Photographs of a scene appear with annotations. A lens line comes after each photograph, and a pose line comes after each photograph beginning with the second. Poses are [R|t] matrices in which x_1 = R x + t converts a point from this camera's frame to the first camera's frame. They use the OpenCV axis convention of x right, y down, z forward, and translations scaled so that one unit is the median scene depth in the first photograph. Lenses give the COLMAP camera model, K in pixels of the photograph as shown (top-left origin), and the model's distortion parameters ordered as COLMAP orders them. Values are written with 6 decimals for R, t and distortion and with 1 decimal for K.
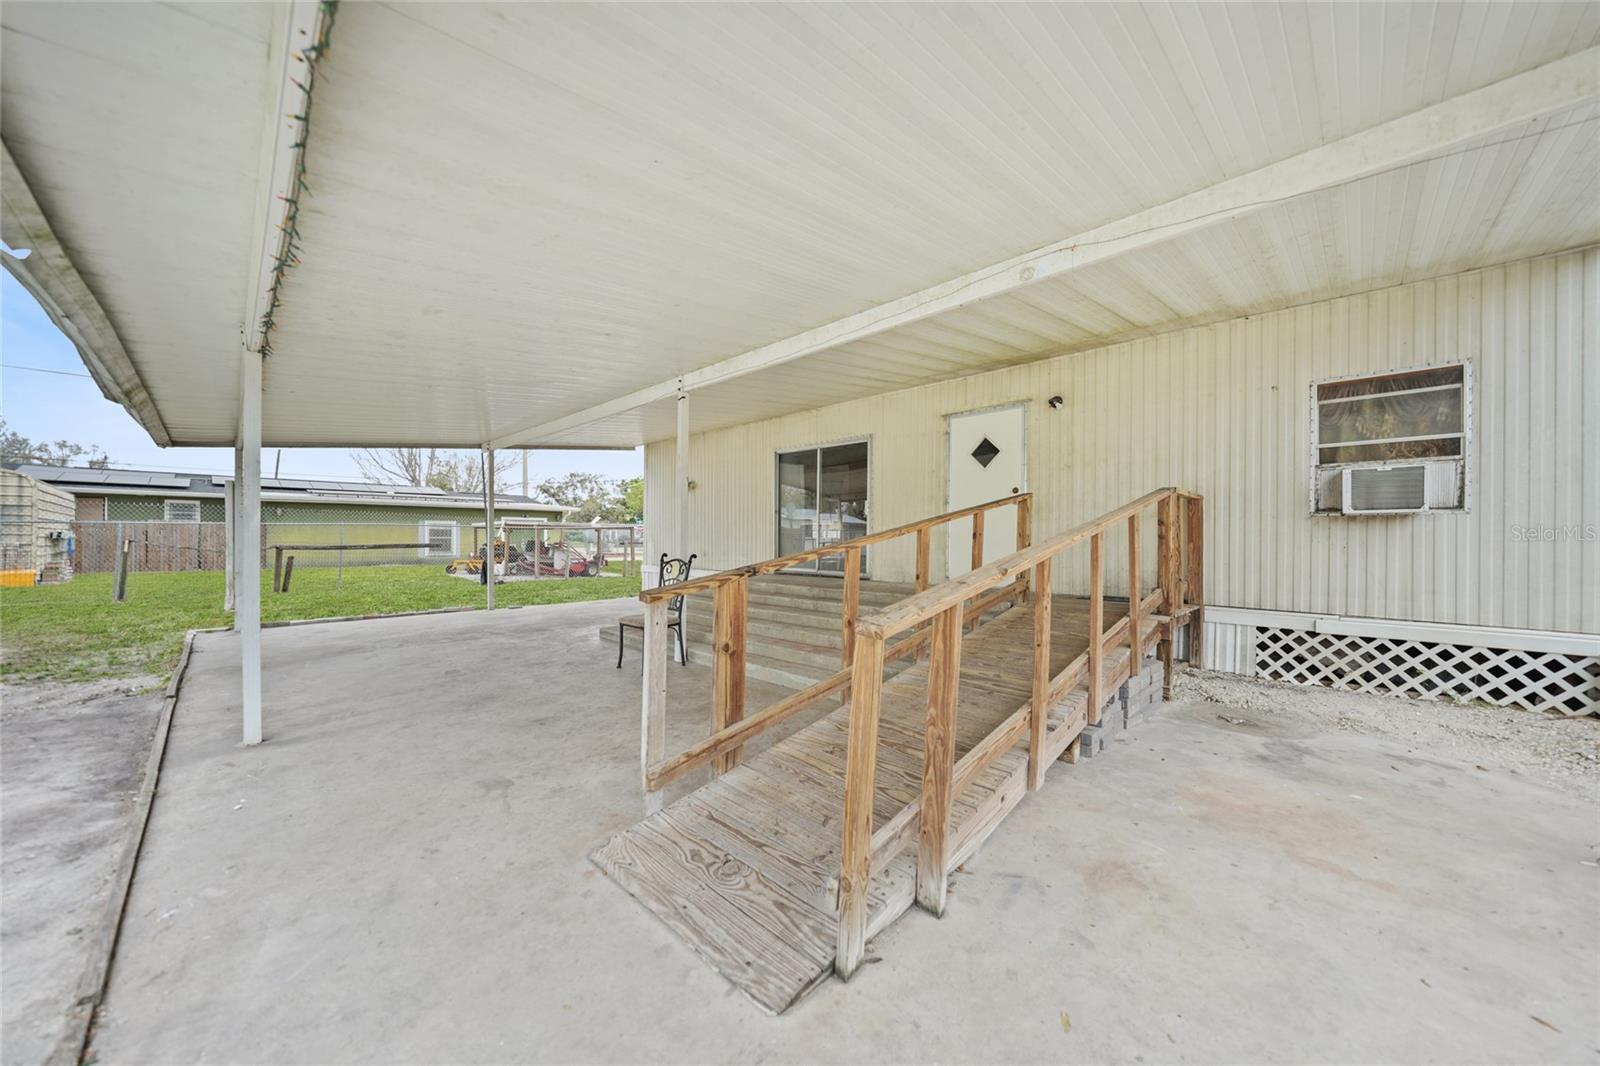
lens RADIAL K [[559.5, 0, 802.2], [0, 559.5, 534.5], [0, 0, 1]] dist [-0.002048, -0.000225]
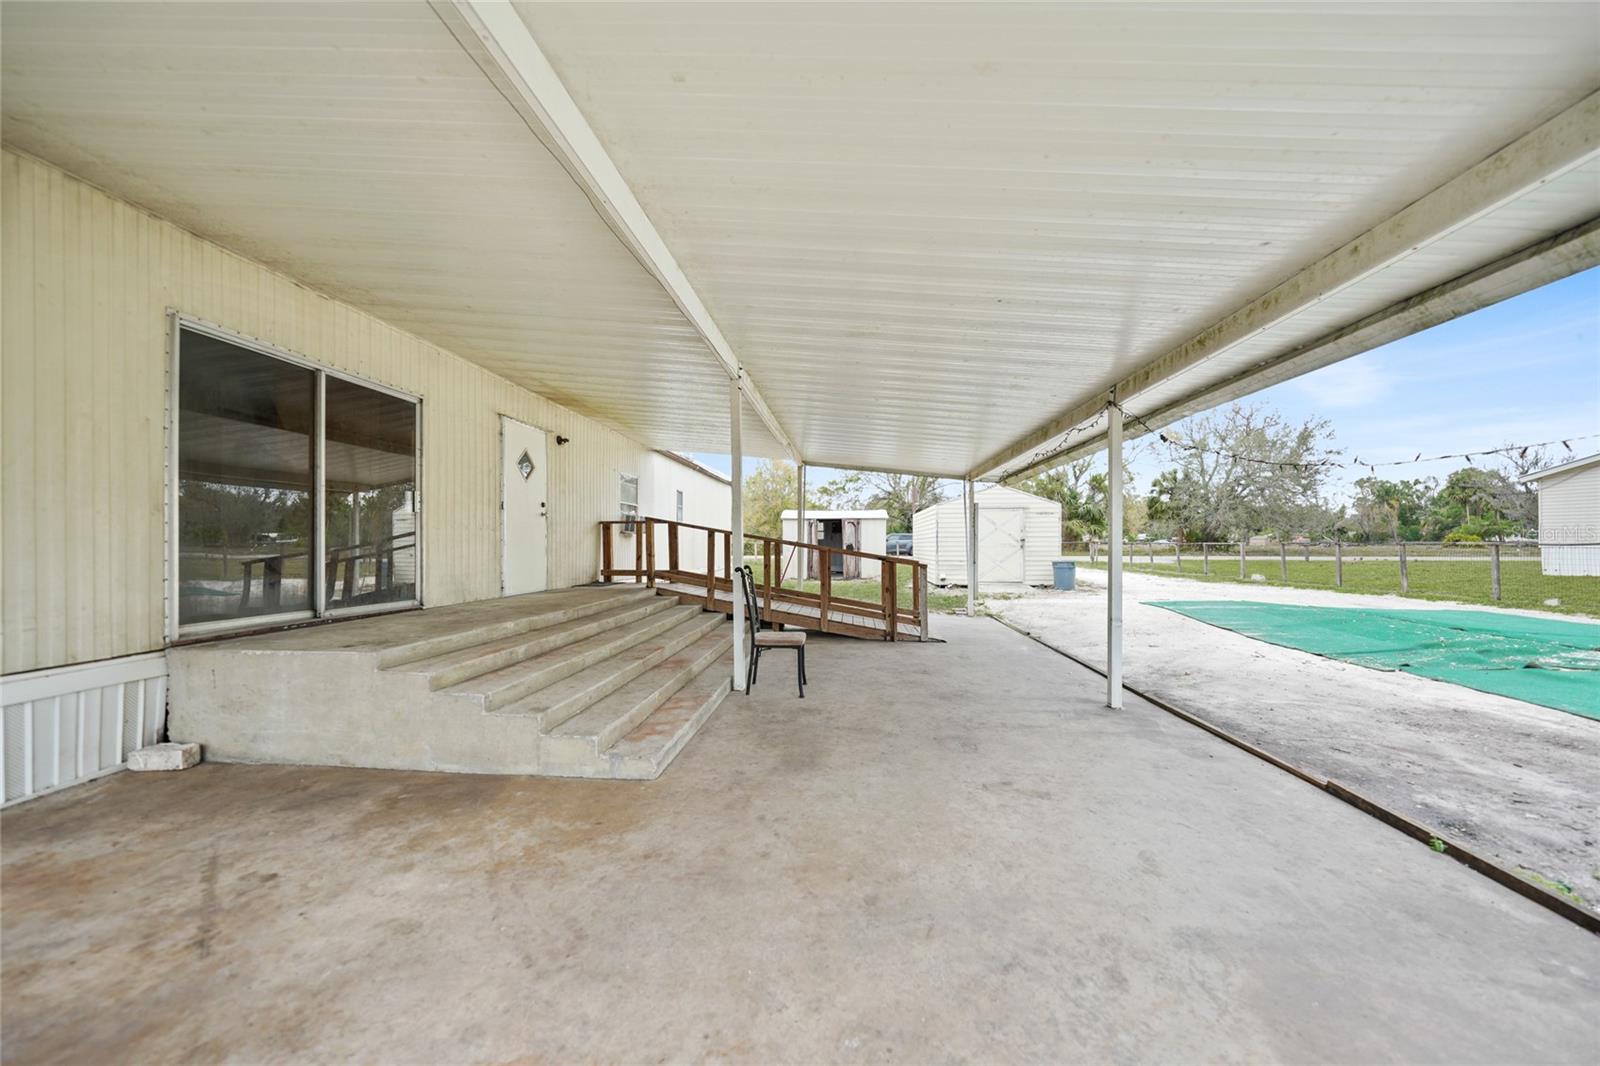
lens RADIAL K [[574.0, 0, 791.6], [0, 574.0, 543.5], [0, 0, 1]] dist [-0.000679, -0.000088]
pose [[-0.617090, 0.001336, 0.786892, -0.952597], [-0.003229, 0.999986, -0.004229, 0.002704], [-0.786886, -0.005150, -0.617076, 1.459156]]
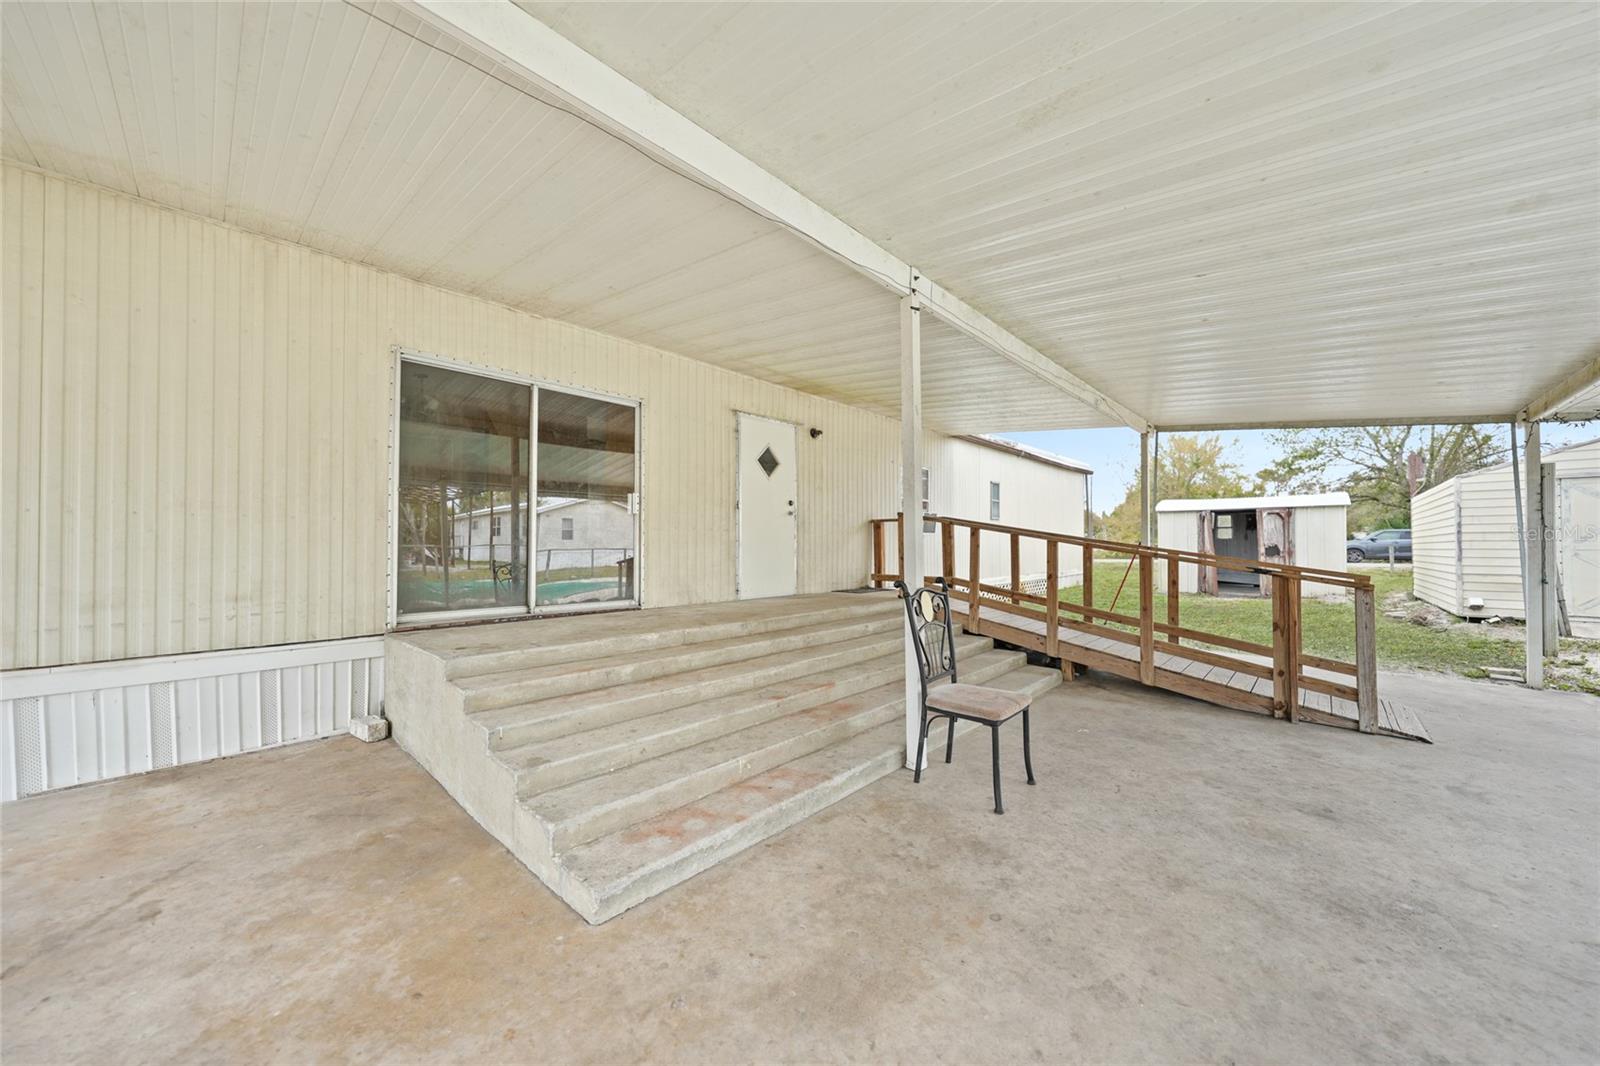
lens RADIAL K [[568.4, 0, 783.7], [0, 568.4, 538.5], [0, 0, 1]] dist [-0.002189, -0.000089]
pose [[-0.008724, 0.012403, 0.999885, -0.784593], [-0.005147, 0.999909, -0.012448, 0.001161], [-0.999949, -0.005255, -0.008660, 1.125157]]
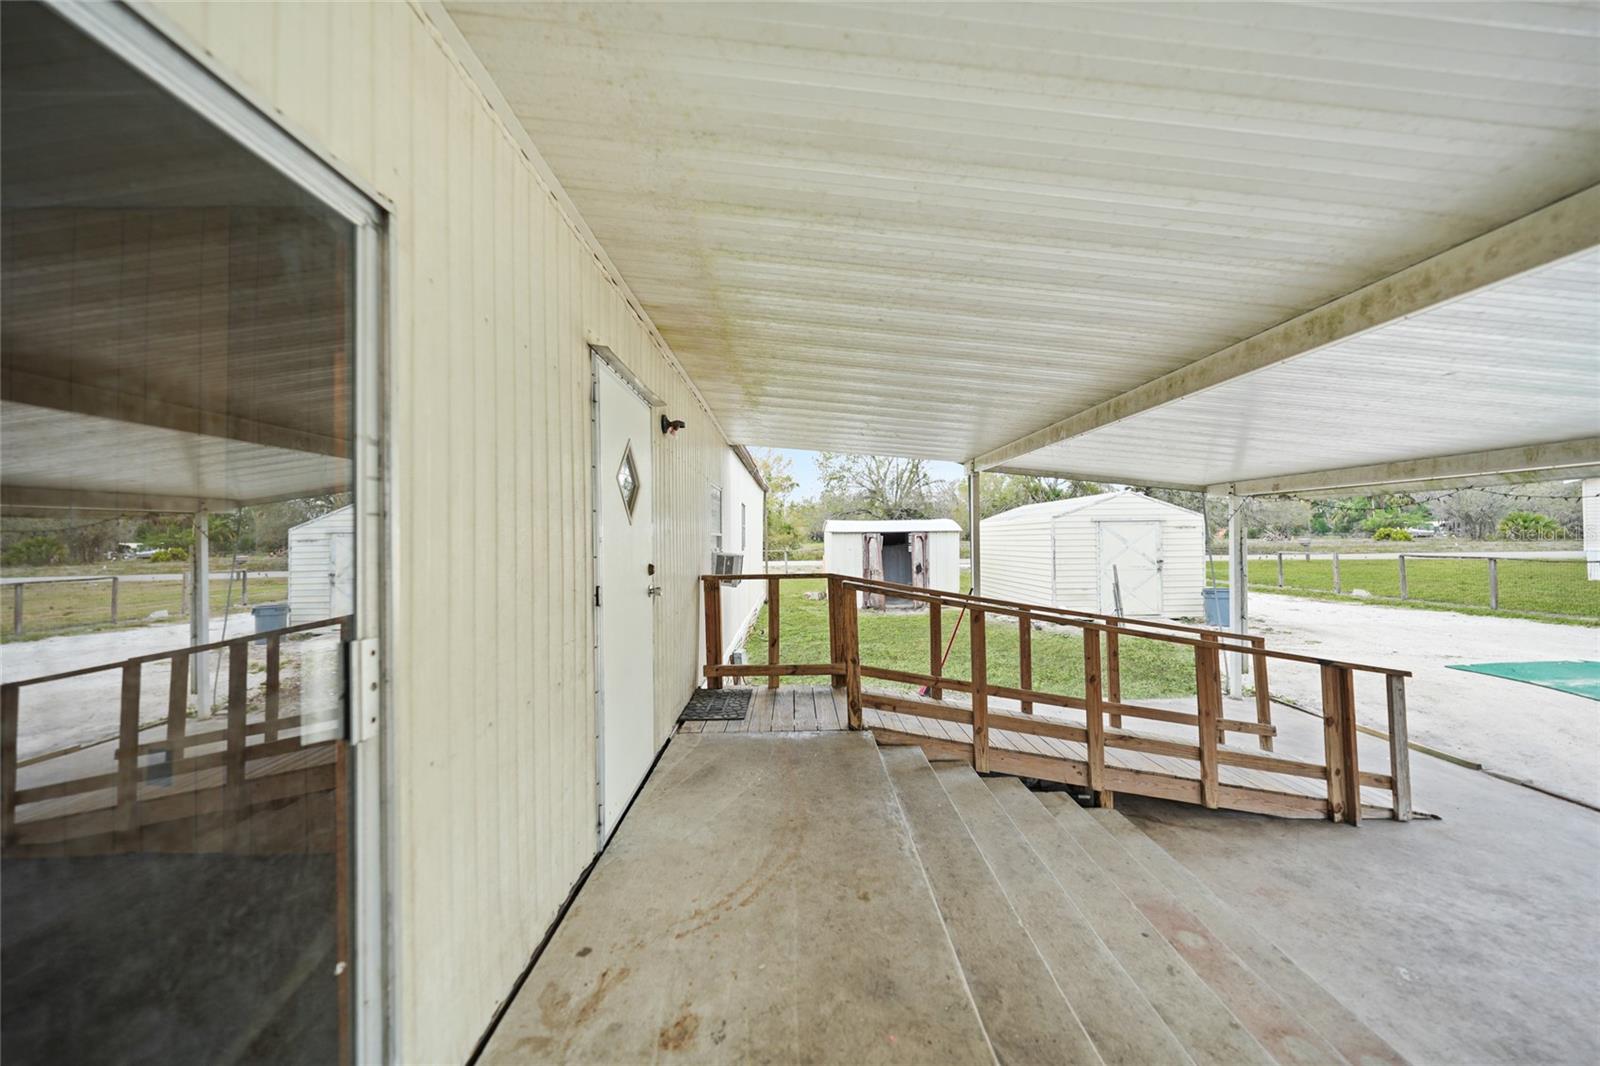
lens RADIAL K [[568.7, 0, 801.2], [0, 568.7, 529.7], [0, 0, 1]] dist [-0.000936, -0.000100]
pose [[-0.711708, 0.019180, 0.702214, -0.083131], [0.010182, 0.999804, -0.016989, -0.117409], [-0.702402, -0.004941, -0.711764, 1.396268]]
